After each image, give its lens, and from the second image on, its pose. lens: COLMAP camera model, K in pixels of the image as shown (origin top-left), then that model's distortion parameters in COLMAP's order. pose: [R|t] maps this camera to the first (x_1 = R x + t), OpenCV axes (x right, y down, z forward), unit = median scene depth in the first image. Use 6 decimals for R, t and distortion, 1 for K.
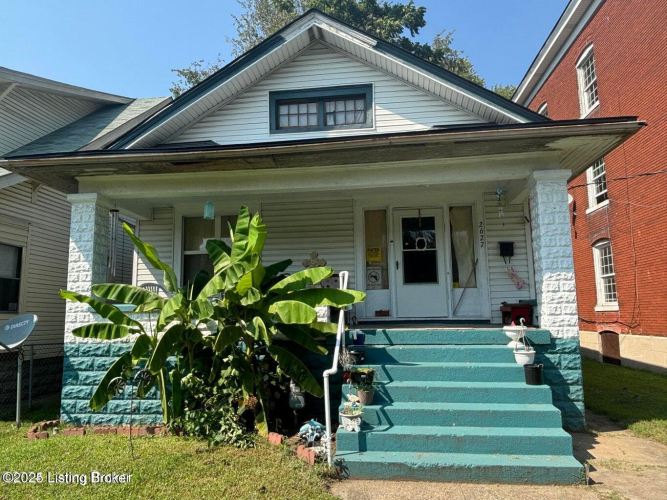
lens RADIAL K [[465.8, 0, 330.1], [0, 465.8, 251.1], [0, 0, 1]] dist [0.008876, -0.008836]
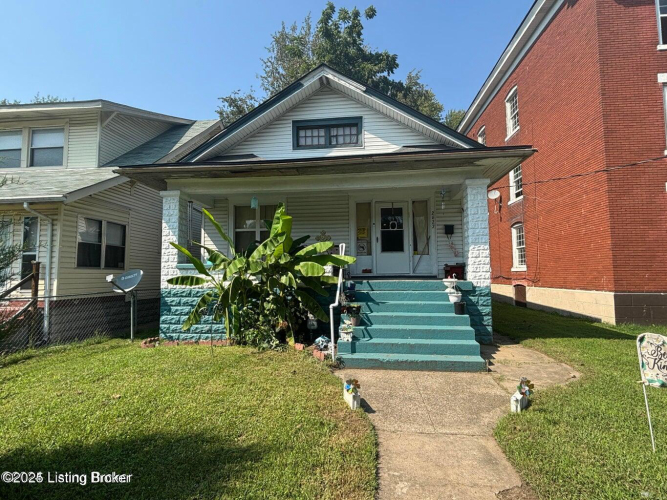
lens RADIAL K [[348.2, 0, 334.0], [0, 348.2, 250.5], [0, 0, 1]] dist [0.000878, 0.000215]
pose [[0.999887, 0.007091, 0.013223, -0.012842], [-0.007960, 0.997729, 0.066879, -0.009856], [-0.012719, -0.066977, 0.997673, -0.147845]]
